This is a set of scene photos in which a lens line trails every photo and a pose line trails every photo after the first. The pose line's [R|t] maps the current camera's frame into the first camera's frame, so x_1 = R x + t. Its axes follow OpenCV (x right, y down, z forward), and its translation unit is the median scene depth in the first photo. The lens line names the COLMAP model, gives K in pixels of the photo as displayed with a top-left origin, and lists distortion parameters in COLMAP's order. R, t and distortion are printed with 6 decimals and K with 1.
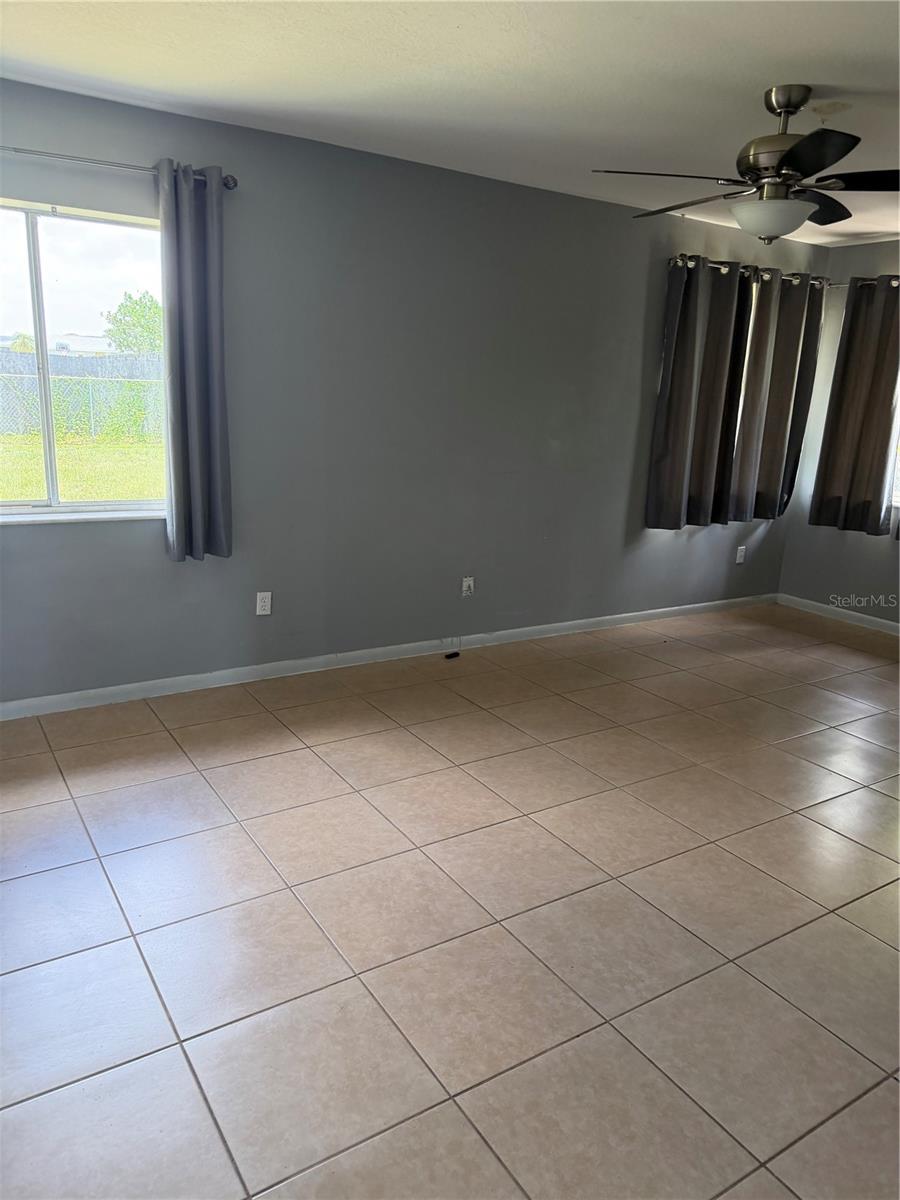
lens RADIAL K [[850.4, 0, 448.4], [0, 850.4, 607.3], [0, 0, 1]] dist [0.052961, -0.064074]
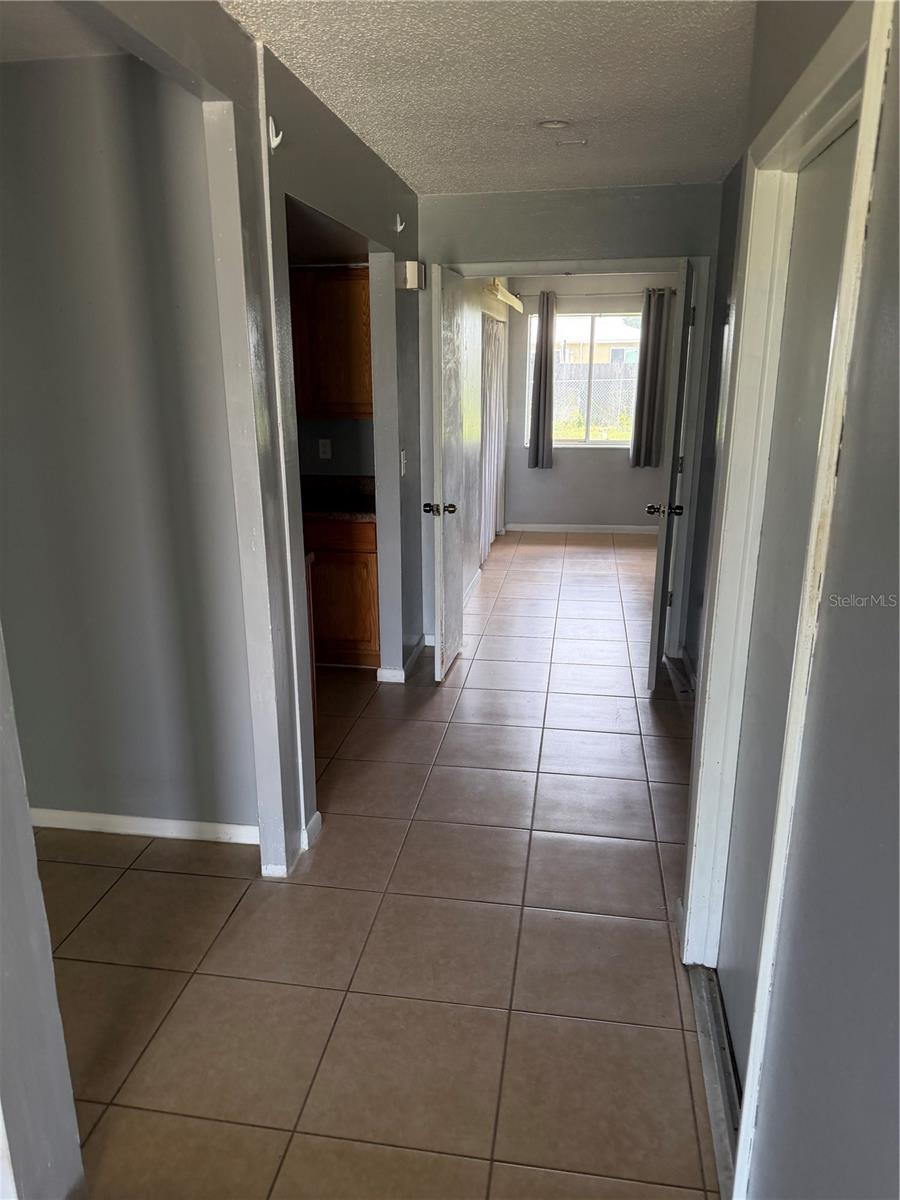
lens RADIAL K [[850.9, 0, 440.4], [0, 850.9, 603.0], [0, 0, 1]] dist [0.058575, -0.074290]
pose [[0.735843, 0.145666, -0.661299, 0.886520], [-0.132642, 0.988676, 0.070184, 0.214226], [0.664034, 0.036072, 0.746832, -1.020212]]
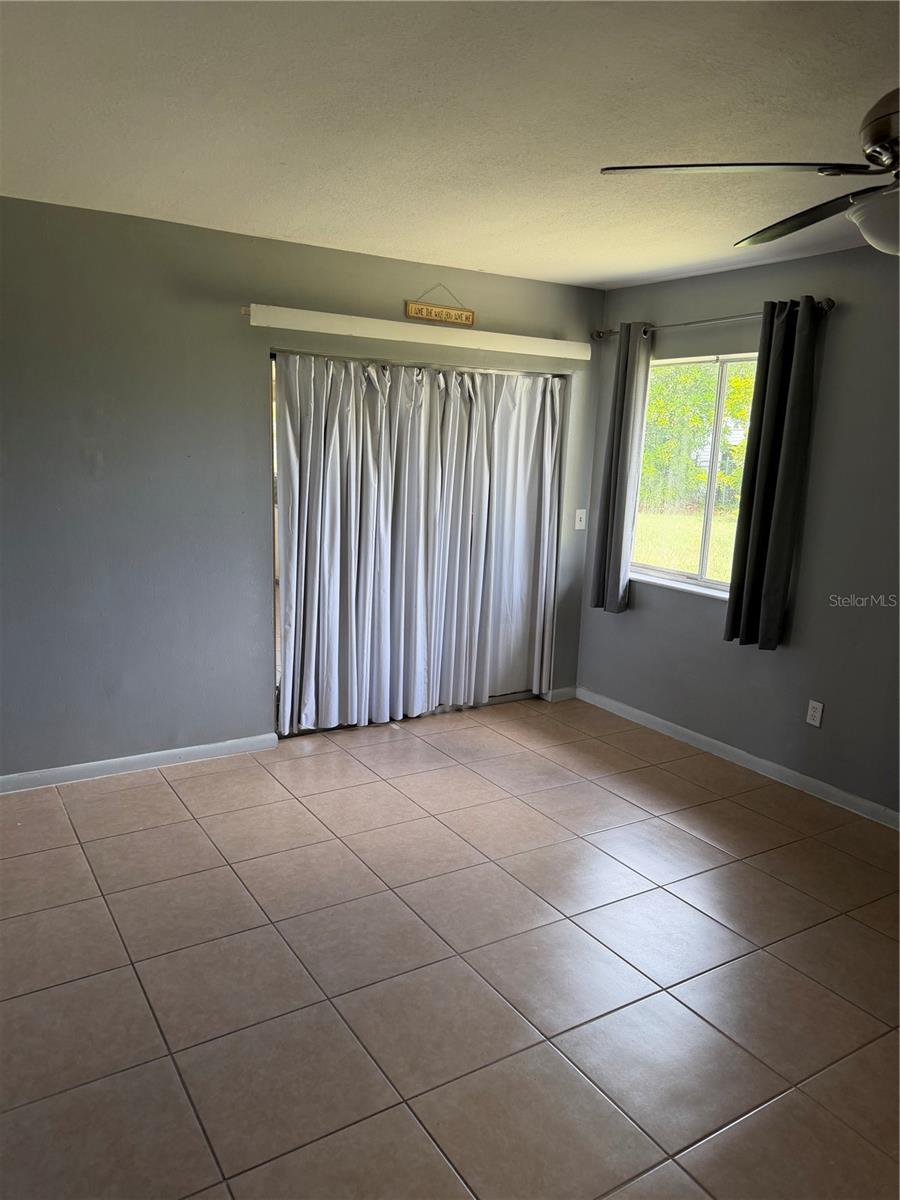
lens RADIAL K [[850.9, 0, 440.4], [0, 850.9, 603.0], [0, 0, 1]] dist [0.058575, -0.074290]
pose [[-0.013298, 0.147647, -0.988951, 0.889598], [-0.292842, 0.945097, 0.145038, -0.169863], [0.956068, 0.291535, 0.030669, 0.647375]]
